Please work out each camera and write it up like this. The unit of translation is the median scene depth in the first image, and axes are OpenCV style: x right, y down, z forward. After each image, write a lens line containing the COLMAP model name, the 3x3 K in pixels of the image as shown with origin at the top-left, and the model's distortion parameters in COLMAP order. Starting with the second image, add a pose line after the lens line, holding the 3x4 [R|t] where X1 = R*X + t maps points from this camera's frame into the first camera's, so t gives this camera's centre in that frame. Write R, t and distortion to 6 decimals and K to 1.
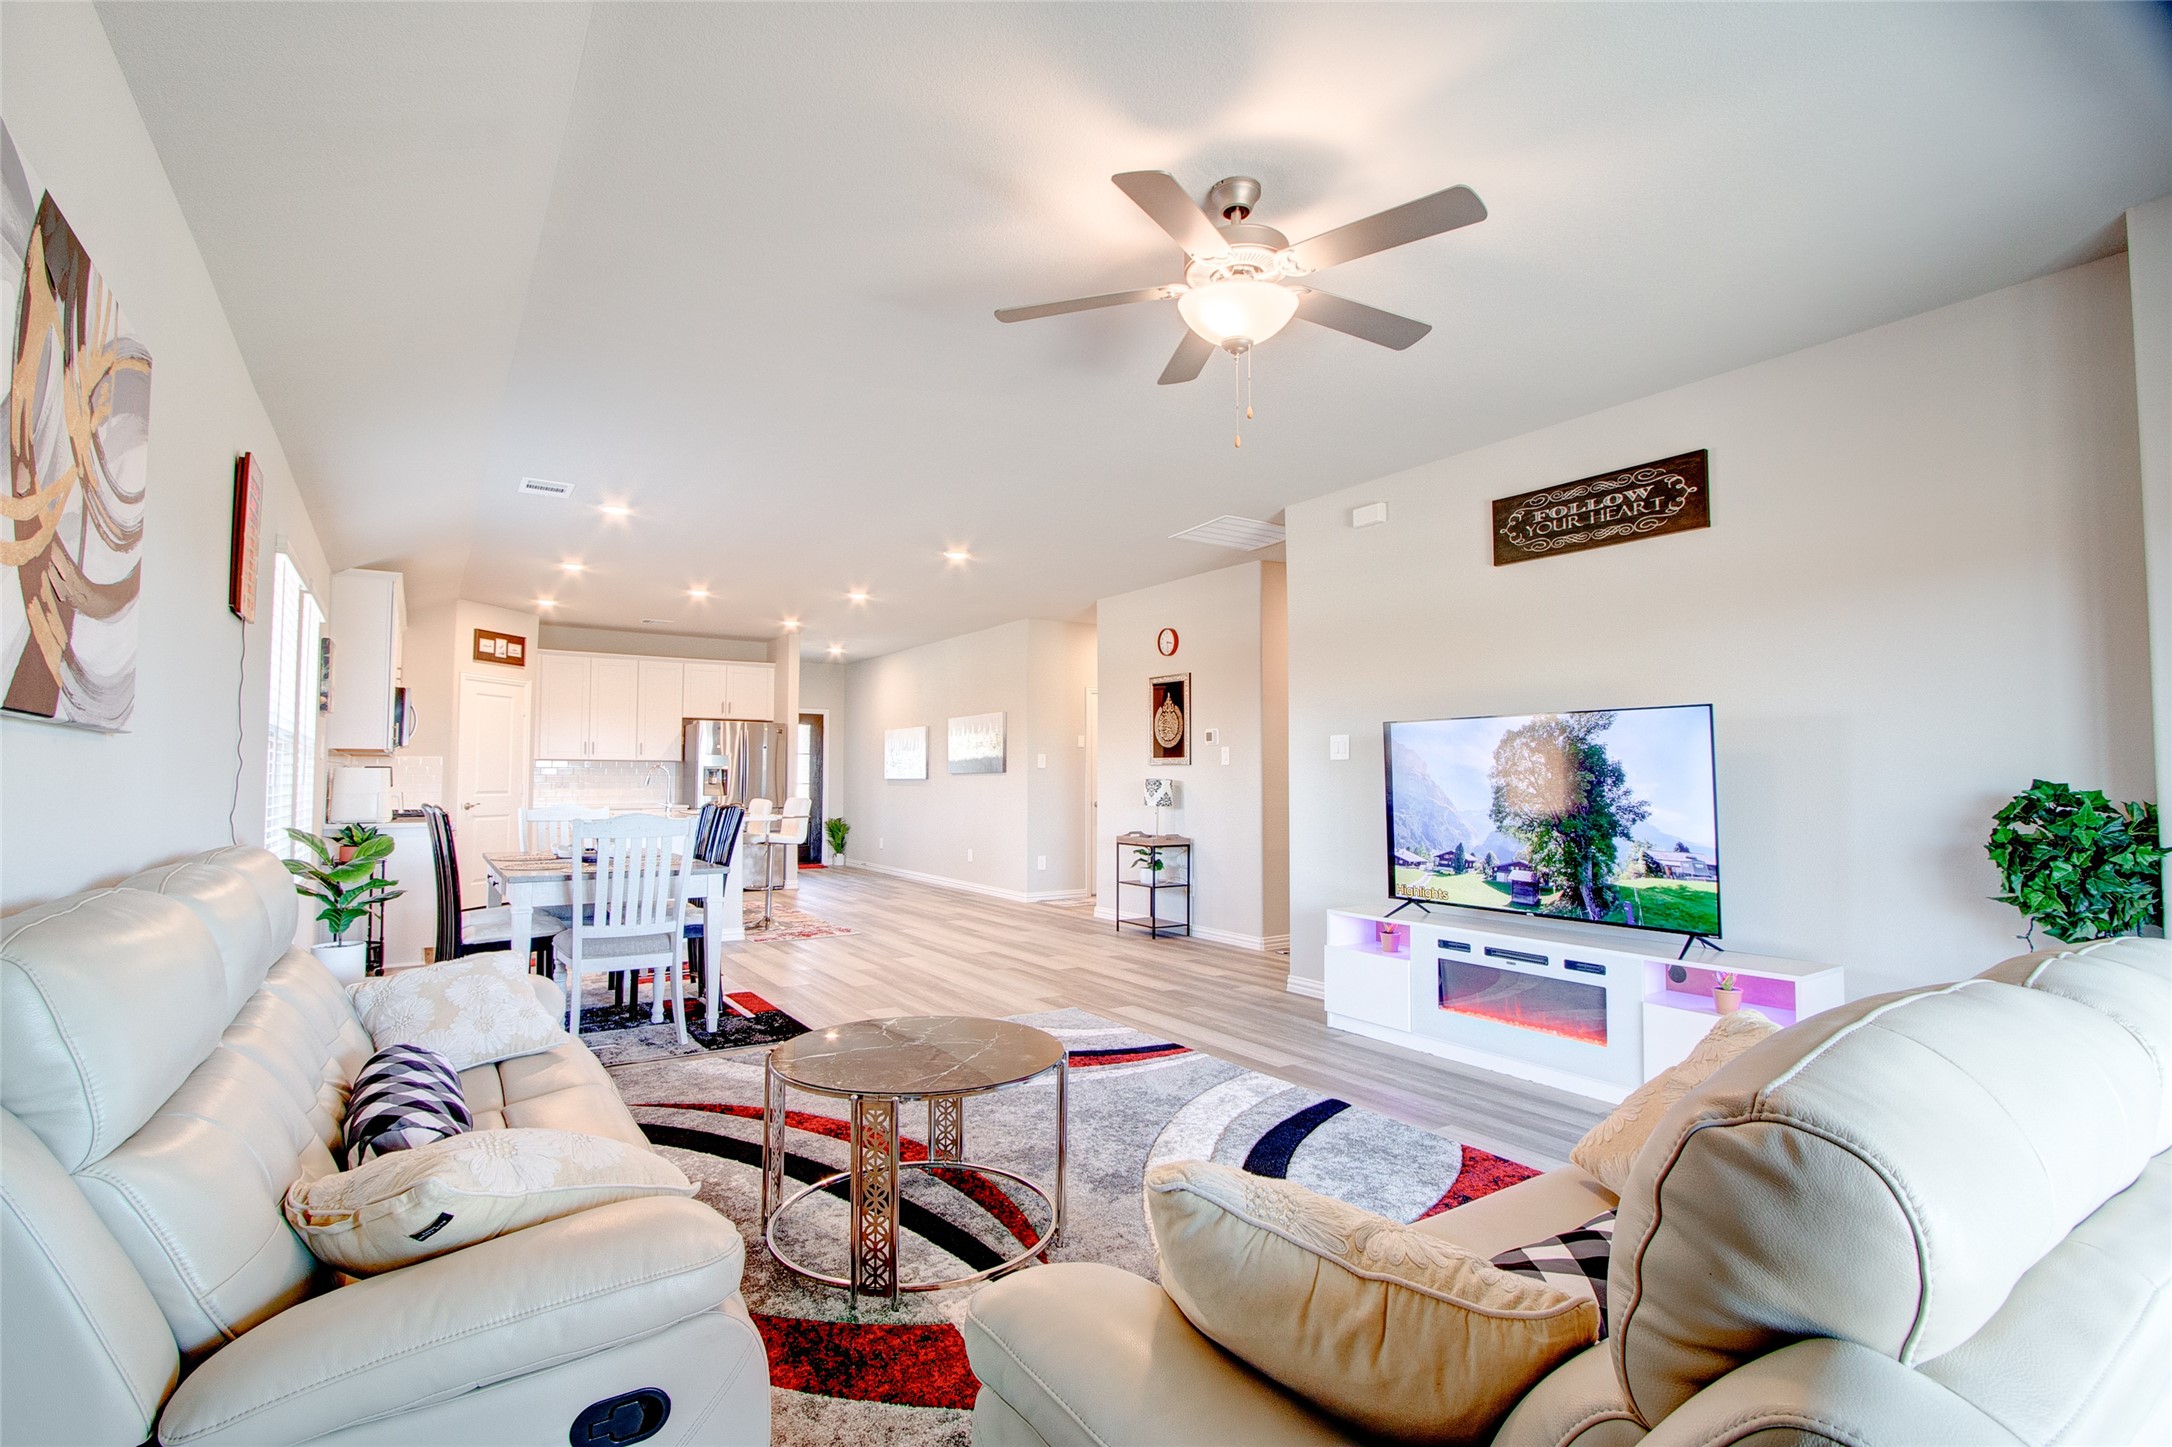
lens RADIAL K [[1013.0, 0, 1070.5], [0, 1013.0, 721.7], [0, 0, 1]] dist [-0.016756, 0.003083]
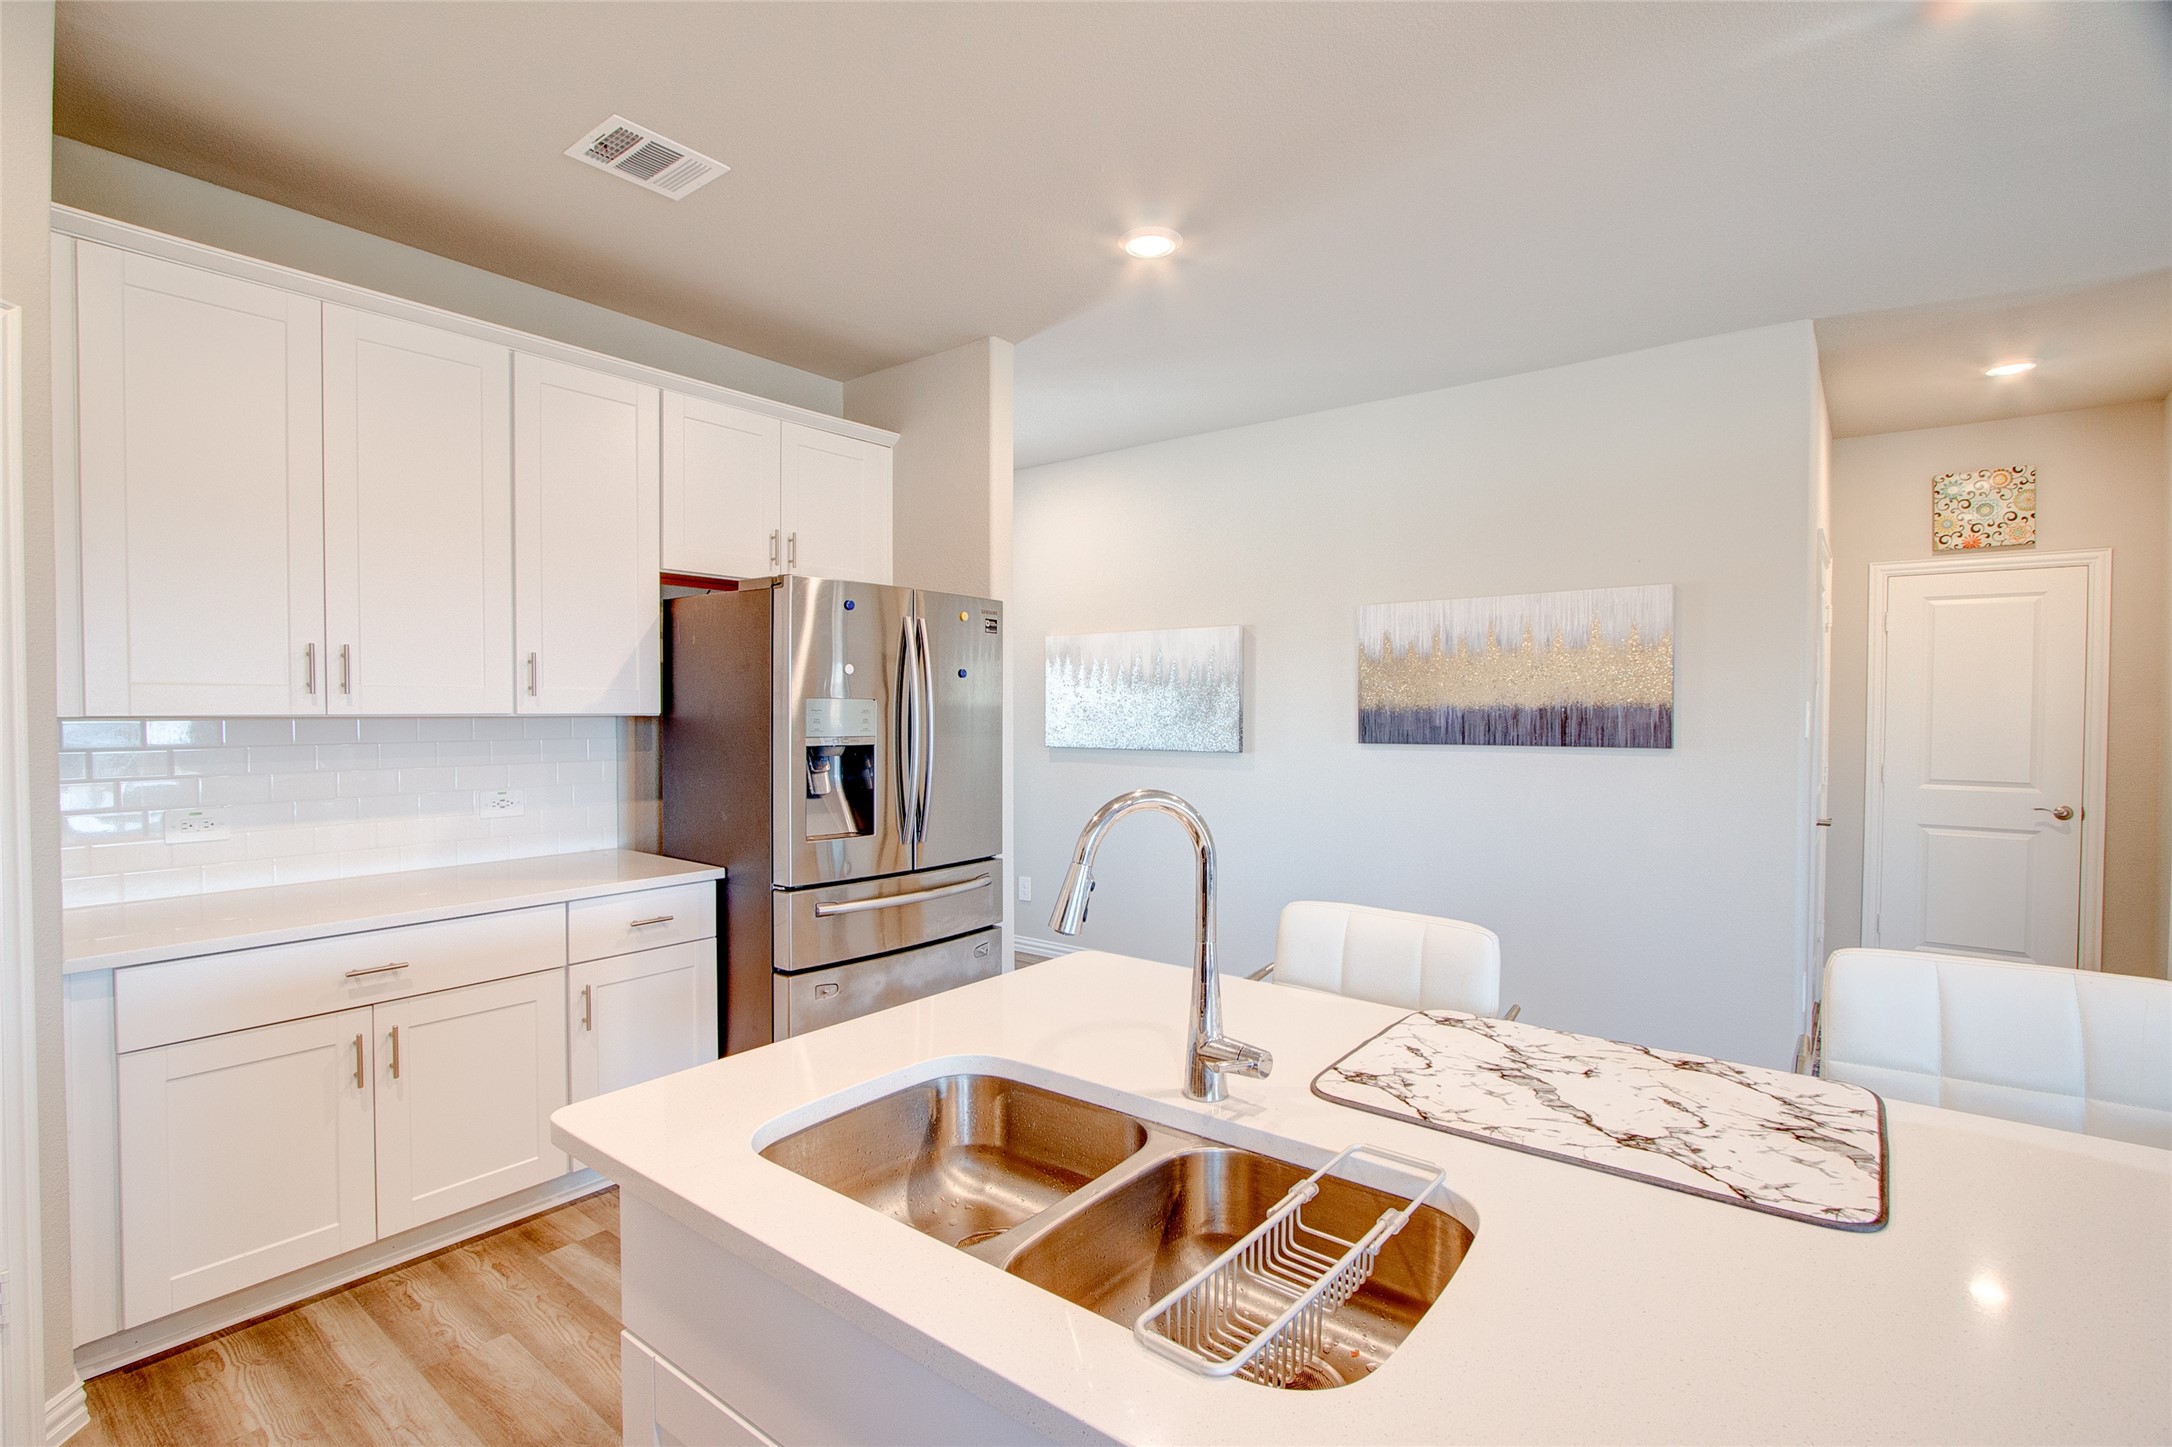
lens RADIAL K [[1013.0, 0, 1079.4], [0, 1013.0, 730.0], [0, 0, 1]] dist [-0.016756, 0.003083]
pose [[0.949068, -0.005943, 0.315015, -0.951712], [-0.018038, 0.997157, 0.073156, 0.049394], [-0.314555, -0.075112, 0.946263, 1.770345]]
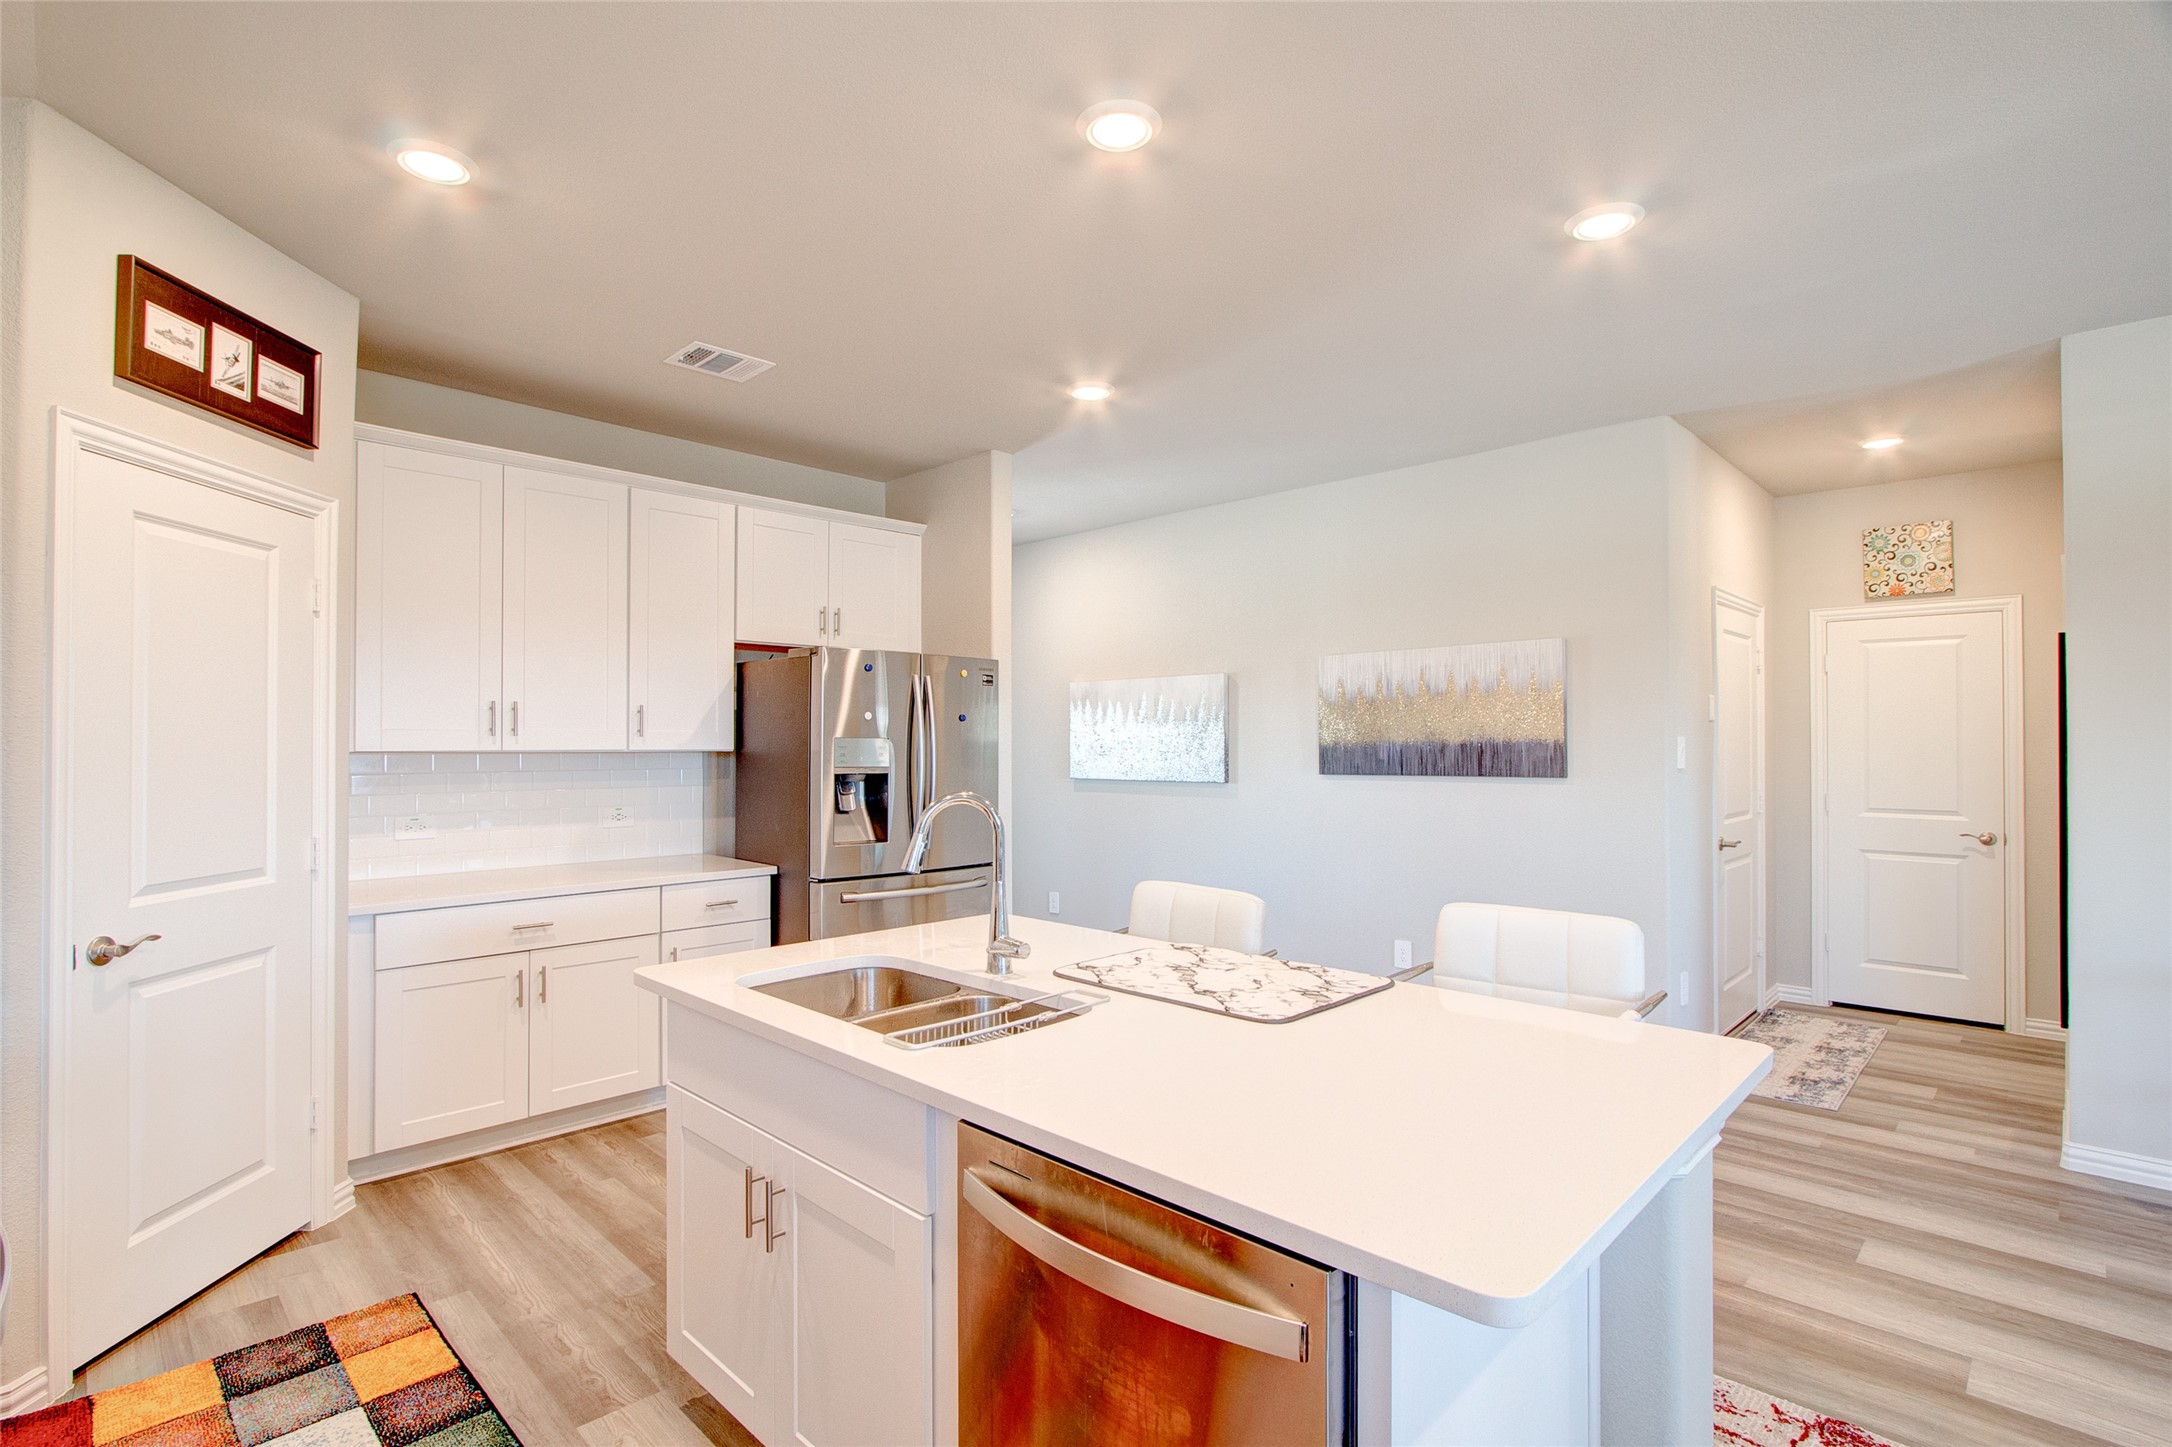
lens RADIAL K [[1013.0, 0, 1070.8], [0, 1013.0, 730.3], [0, 0, 1]] dist [-0.016756, 0.003083]
pose [[0.977284, 0.001432, 0.211927, -0.892732], [-0.010412, 0.999094, 0.041261, 0.033293], [-0.211676, -0.042530, 0.976414, 1.521573]]
